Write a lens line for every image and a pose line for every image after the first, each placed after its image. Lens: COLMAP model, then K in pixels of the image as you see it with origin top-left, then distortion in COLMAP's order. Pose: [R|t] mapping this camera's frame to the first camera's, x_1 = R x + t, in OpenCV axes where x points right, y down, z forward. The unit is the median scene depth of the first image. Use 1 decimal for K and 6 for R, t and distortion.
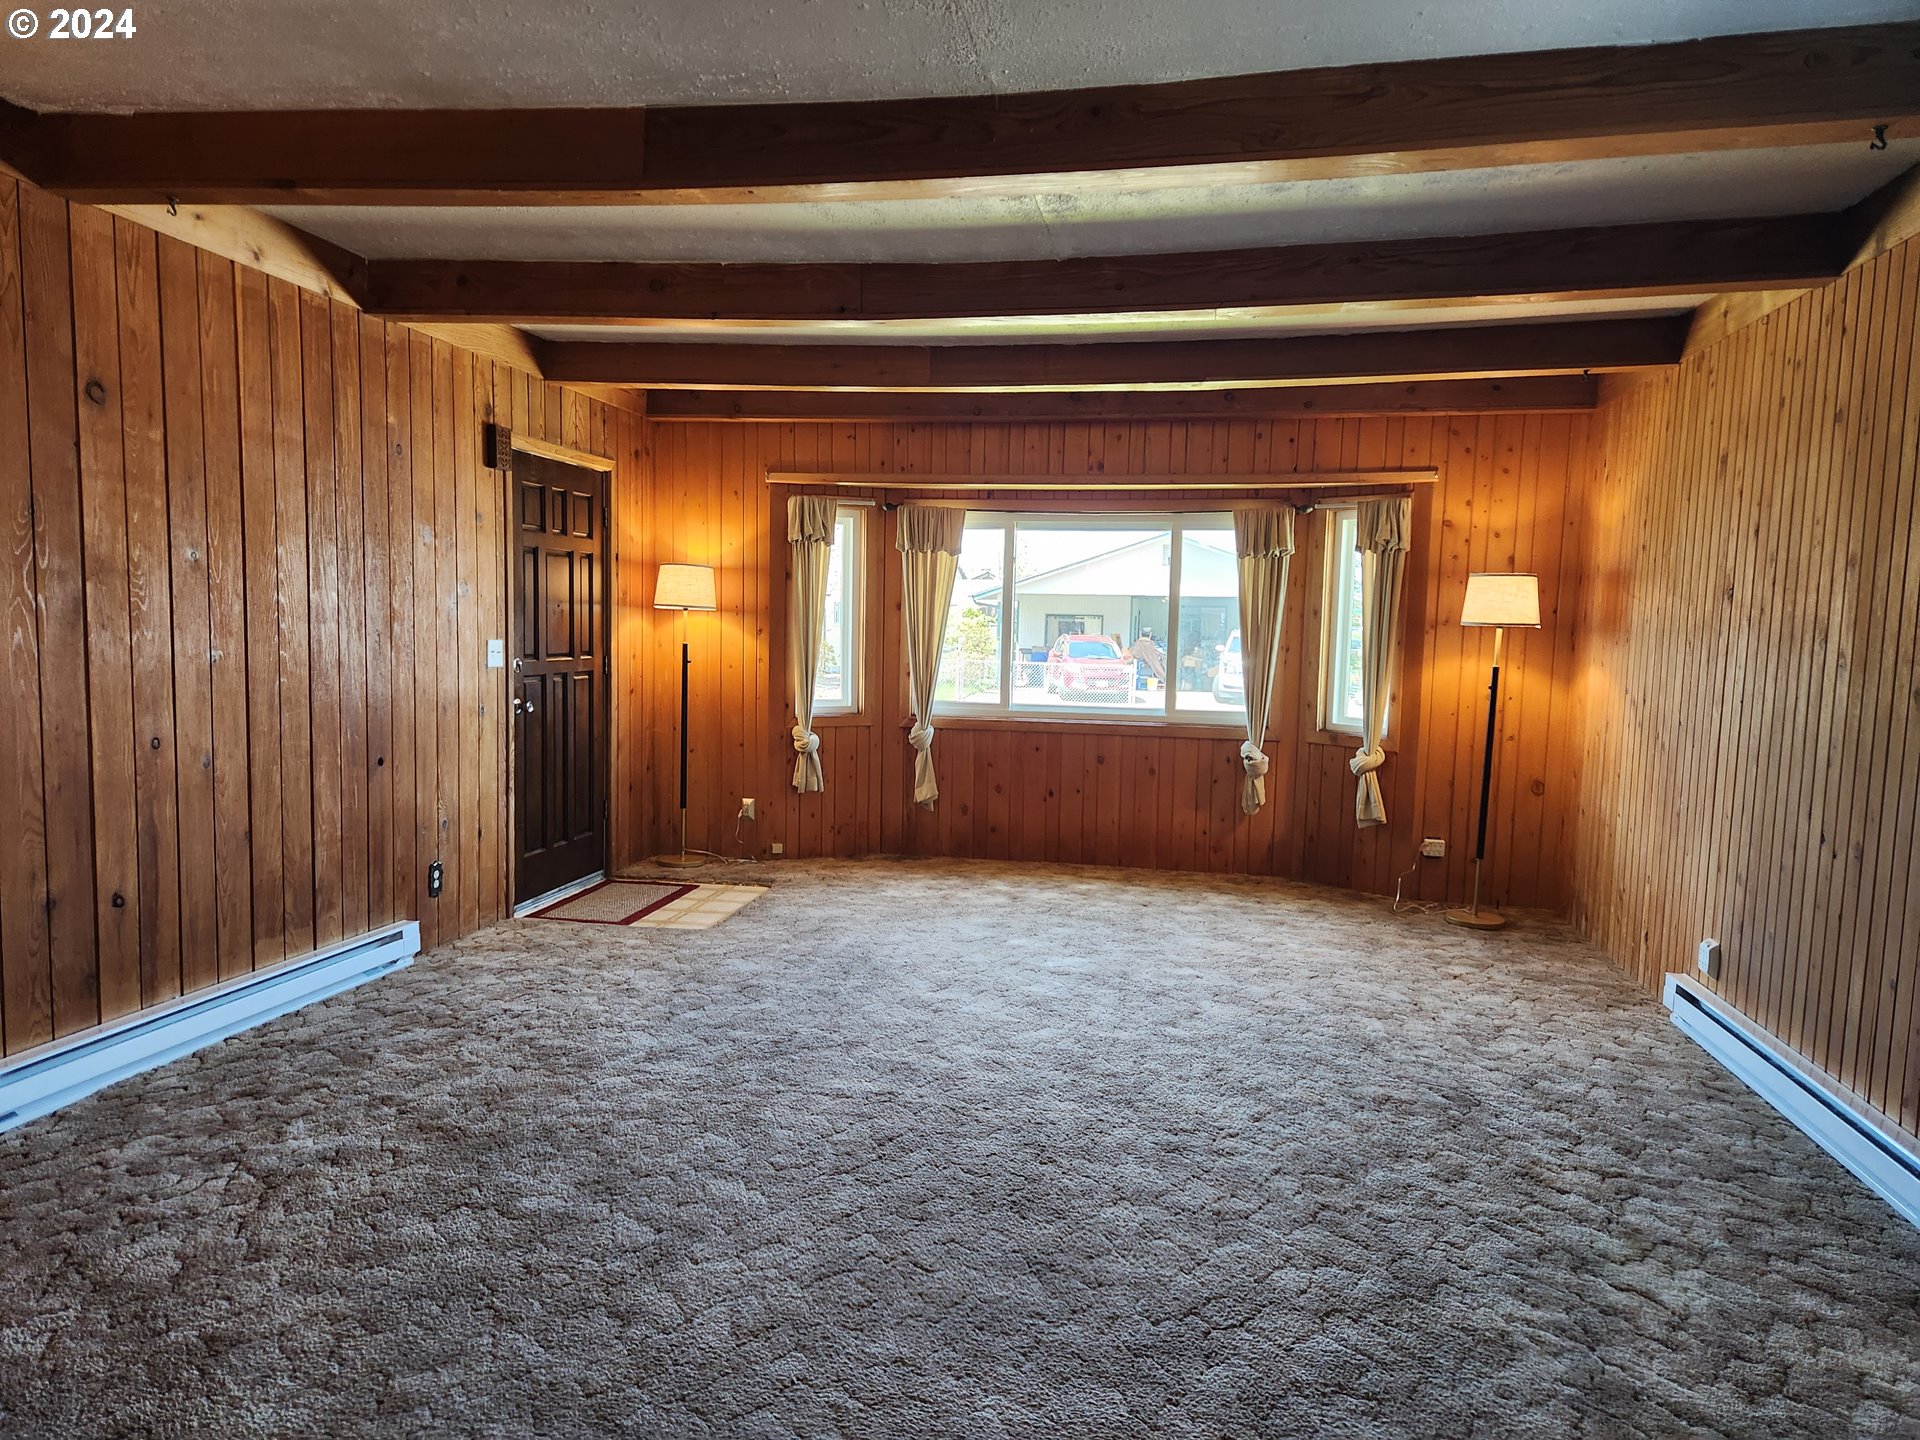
lens RADIAL K [[1276.0, 0, 969.0], [0, 1276.0, 732.1], [0, 0, 1]] dist [0.079228, -0.065186]
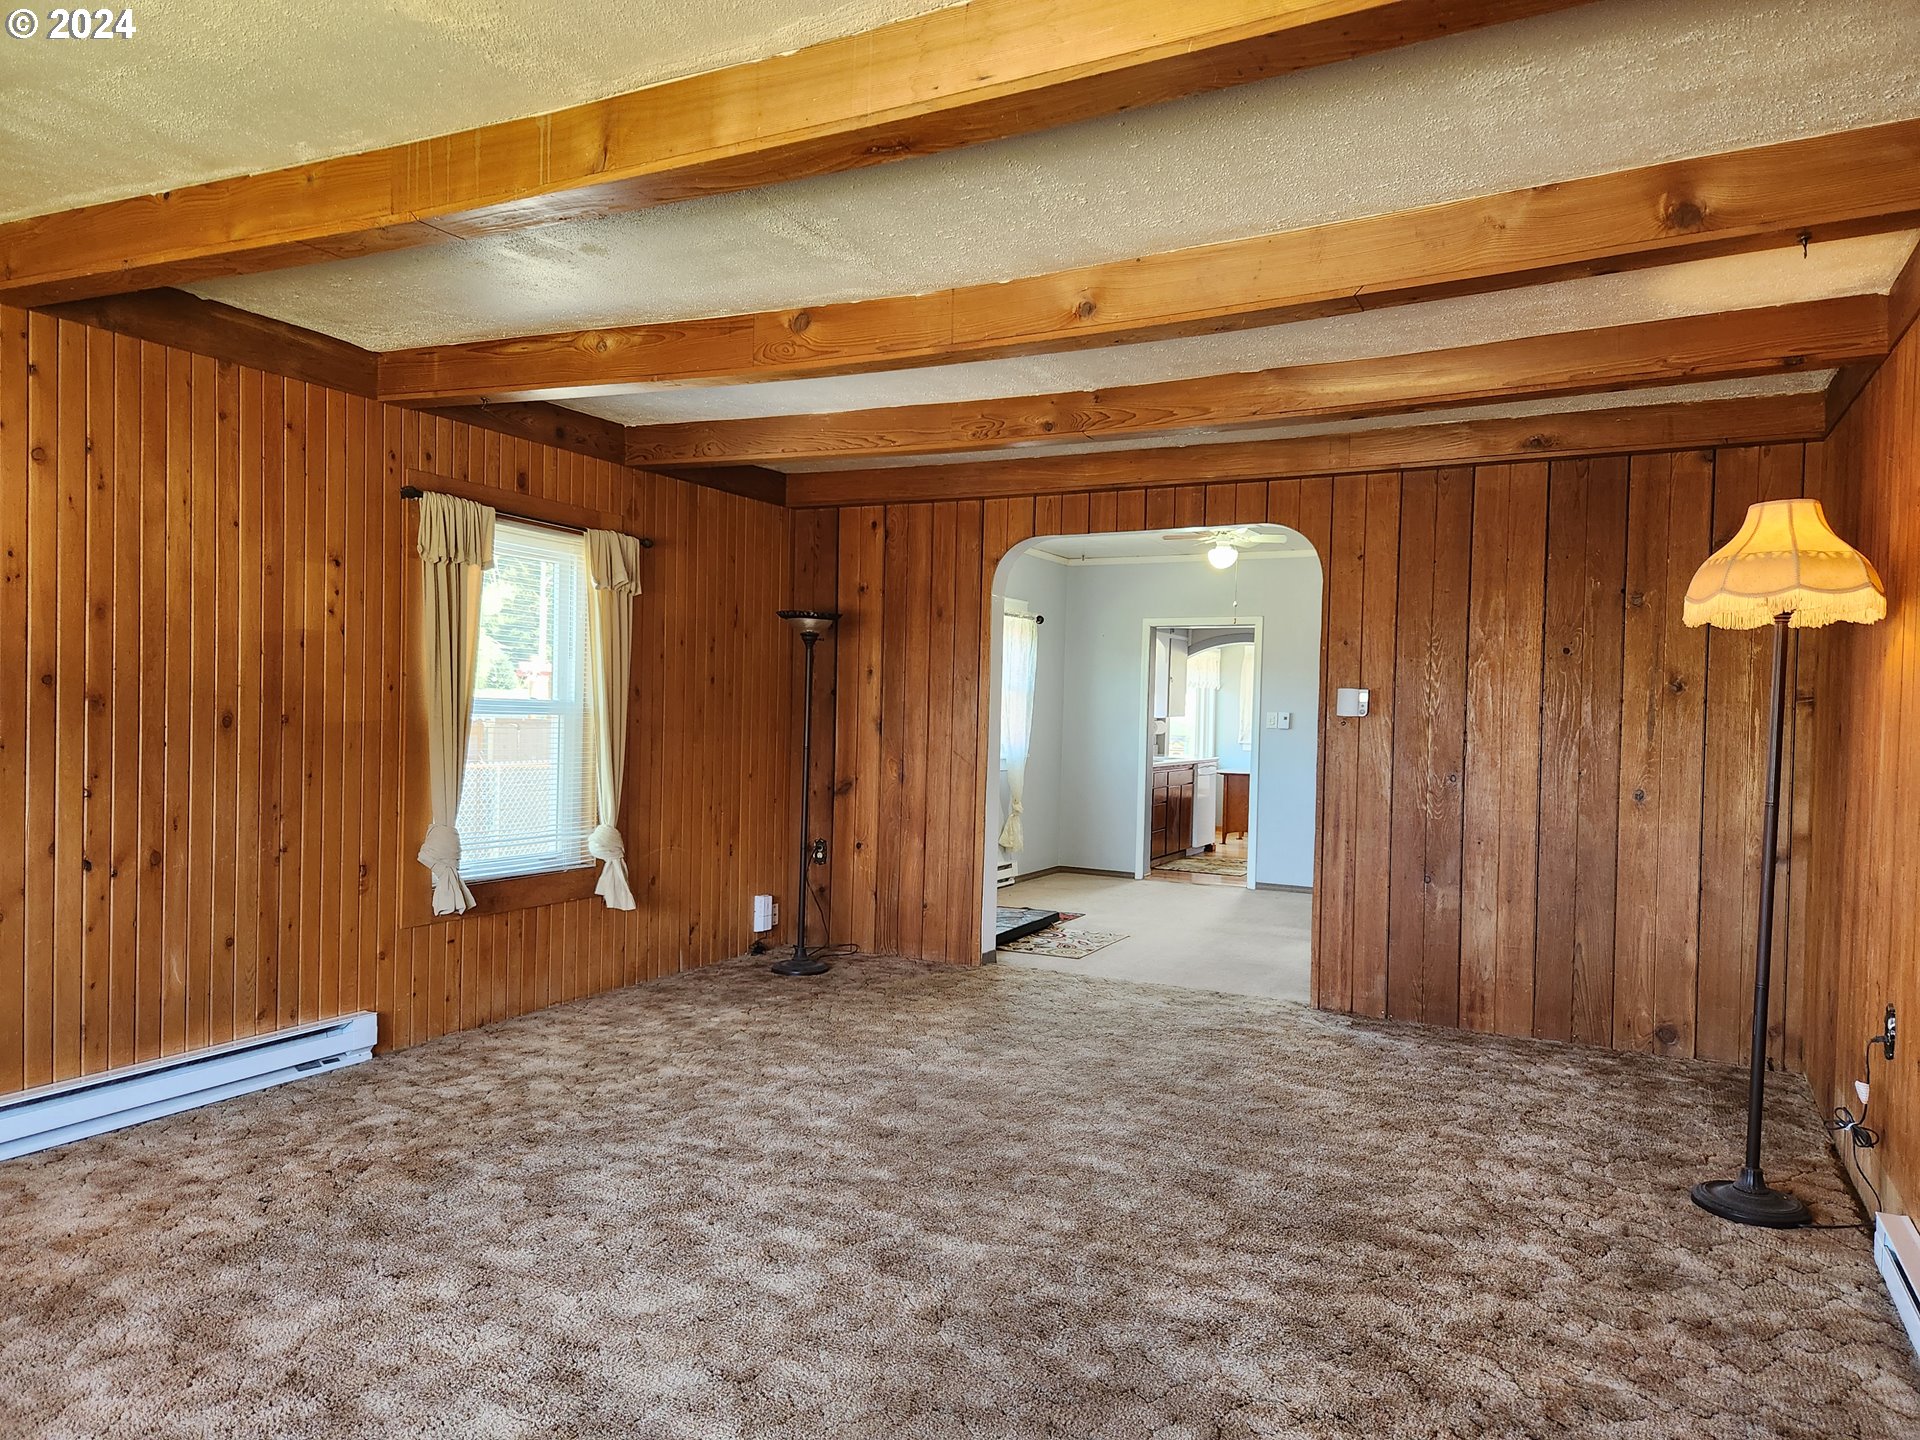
lens RADIAL K [[1276.0, 0, 969.0], [0, 1276.0, 732.1], [0, 0, 1]] dist [0.079228, -0.065186]
pose [[-0.957636, -0.053945, 0.282885, -0.327369], [-0.022654, 0.993366, 0.112741, -0.163400], [-0.287090, 0.101556, -0.952505, 1.838960]]
